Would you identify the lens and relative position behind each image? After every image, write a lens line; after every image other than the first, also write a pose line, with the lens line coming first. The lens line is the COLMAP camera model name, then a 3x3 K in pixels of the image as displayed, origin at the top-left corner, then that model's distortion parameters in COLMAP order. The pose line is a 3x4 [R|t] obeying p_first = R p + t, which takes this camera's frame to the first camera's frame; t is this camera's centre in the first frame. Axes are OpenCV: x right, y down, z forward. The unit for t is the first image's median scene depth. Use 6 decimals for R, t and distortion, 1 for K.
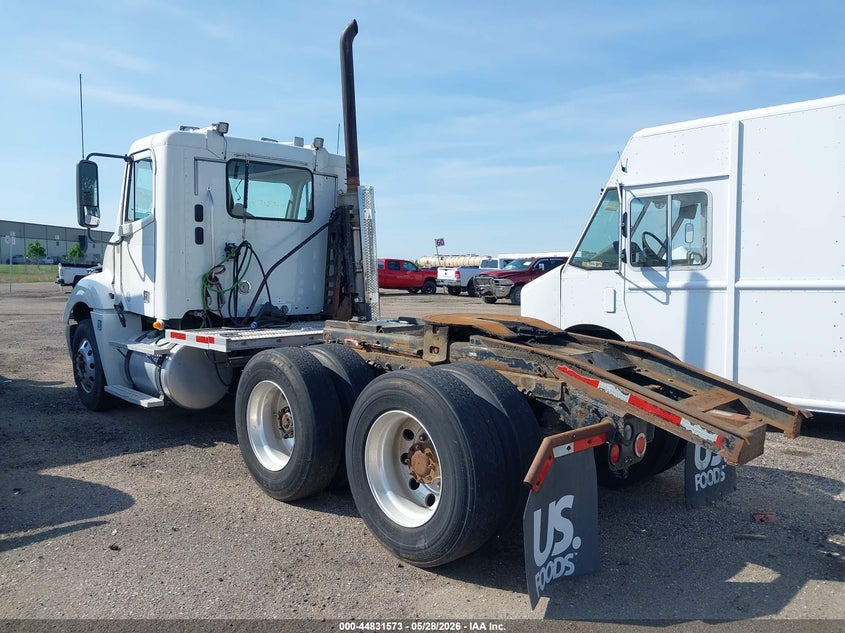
lens RADIAL K [[643.6, 0, 422.5], [0, 643.6, 316.5], [0, 0, 1]] dist [0.004430, -0.006089]
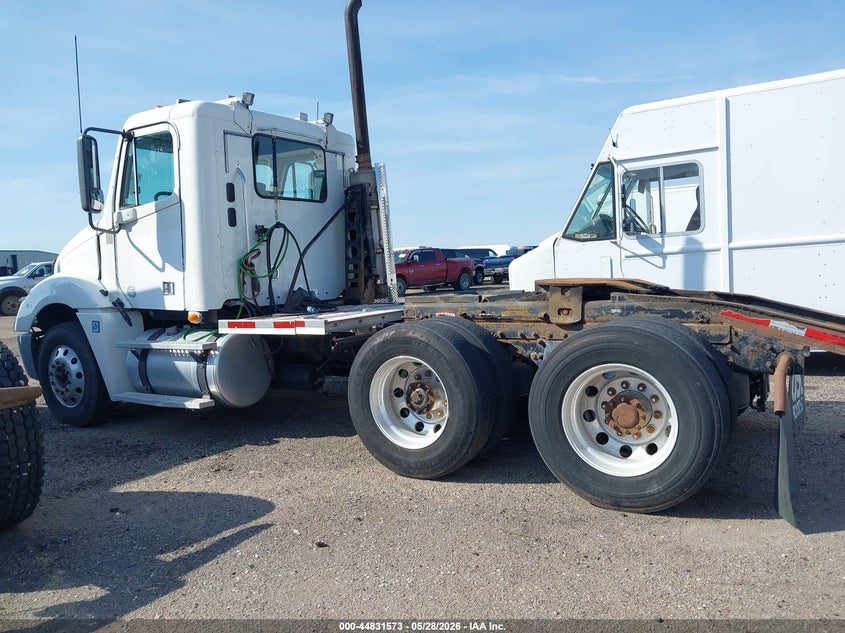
lens RADIAL K [[643.6, 0, 422.5], [0, 643.6, 316.5], [0, 0, 1]] dist [0.004430, -0.006089]
pose [[0.968611, -0.071424, 0.238098, -0.307240], [0.070501, 0.997435, 0.012403, 0.022064], [-0.238373, 0.004773, 0.971162, 0.049743]]
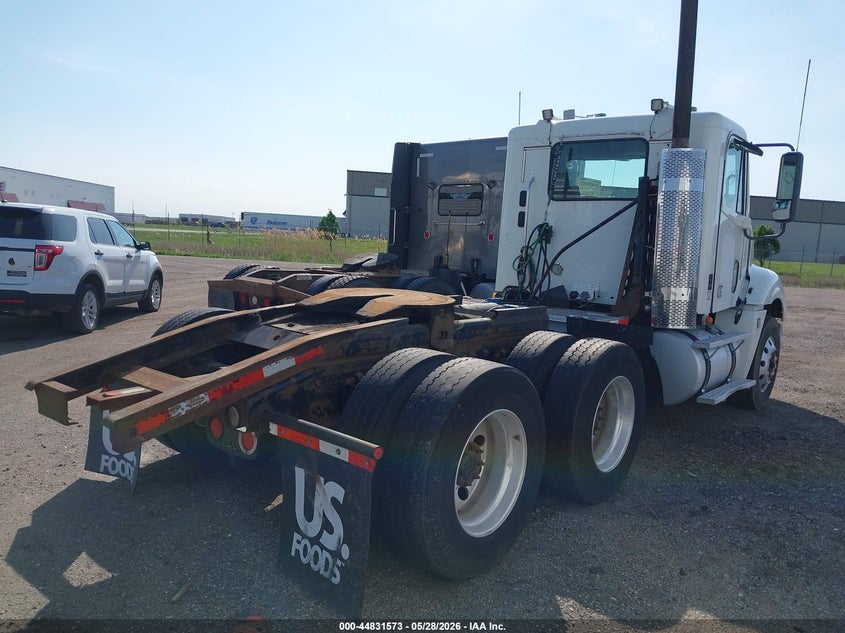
lens RADIAL K [[643.6, 0, 422.5], [0, 643.6, 316.5], [0, 0, 1]] dist [0.004430, -0.006089]
pose [[0.138845, 0.117183, -0.983357, 0.737808], [-0.110941, 0.988564, 0.102140, -0.052269], [0.984080, 0.094913, 0.150258, 0.666494]]
